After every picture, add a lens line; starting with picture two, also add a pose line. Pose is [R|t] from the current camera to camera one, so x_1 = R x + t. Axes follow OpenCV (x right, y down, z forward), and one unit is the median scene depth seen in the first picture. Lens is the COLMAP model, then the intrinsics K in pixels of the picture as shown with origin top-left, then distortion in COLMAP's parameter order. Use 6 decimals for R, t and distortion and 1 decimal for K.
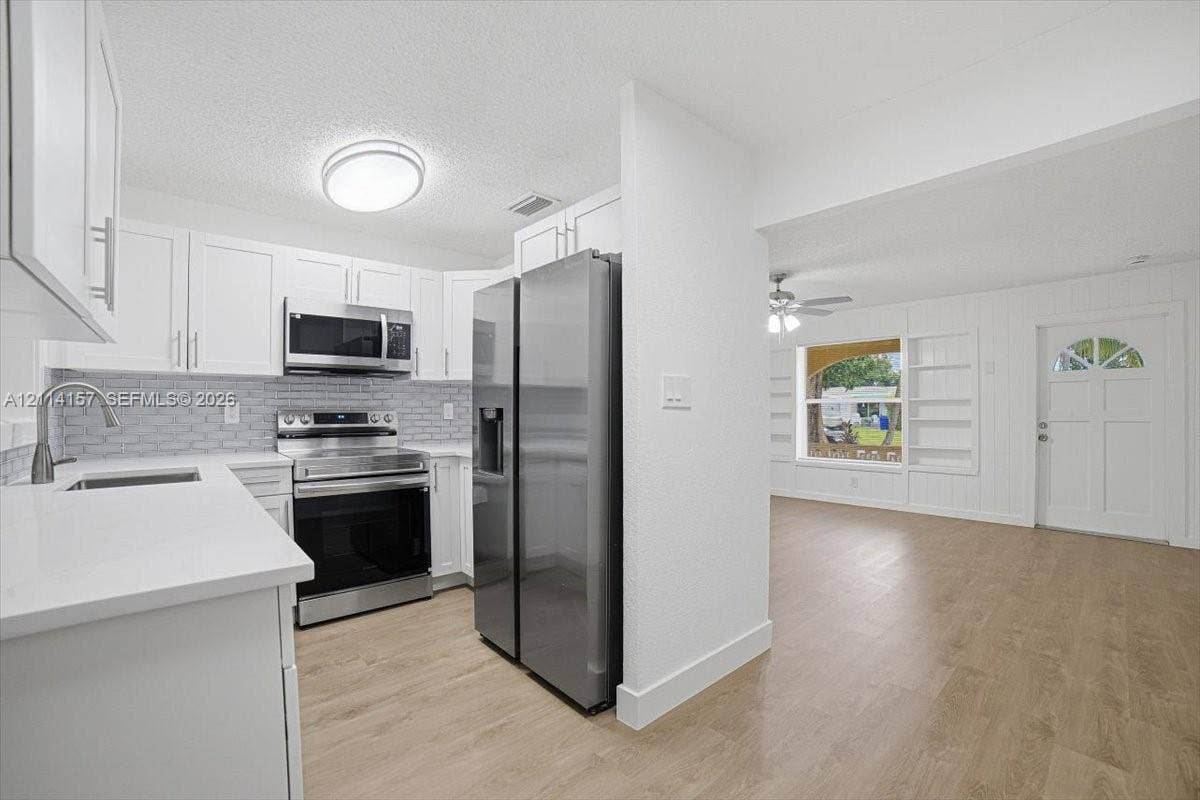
lens RADIAL K [[517.2, 0, 584.4], [0, 517.2, 399.1], [0, 0, 1]] dist [-0.028813, 0.006759]
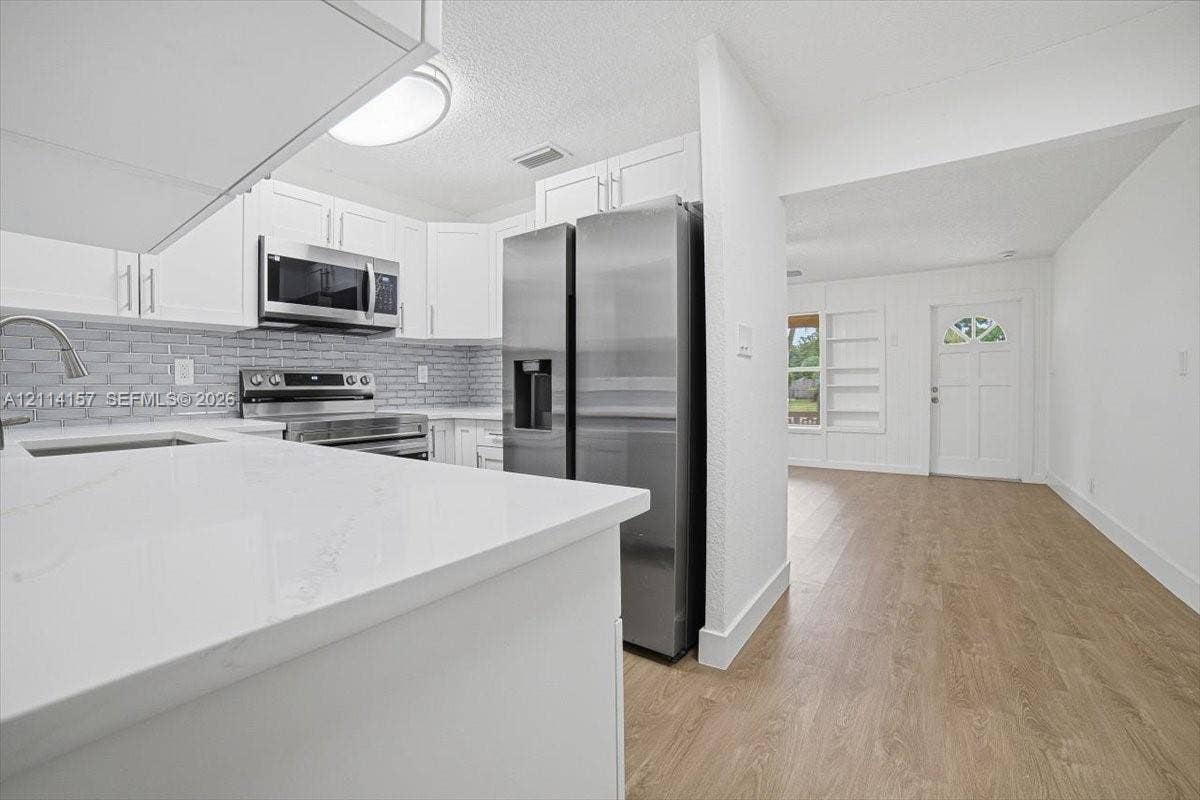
lens RADIAL K [[517.2, 0, 590.2], [0, 517.2, 385.4], [0, 0, 1]] dist [-0.028813, 0.006759]
pose [[0.974452, -0.003179, 0.224575, -0.223354], [-0.001314, 0.999802, 0.019854, 0.031232], [-0.224594, -0.019642, 0.974254, 0.037176]]
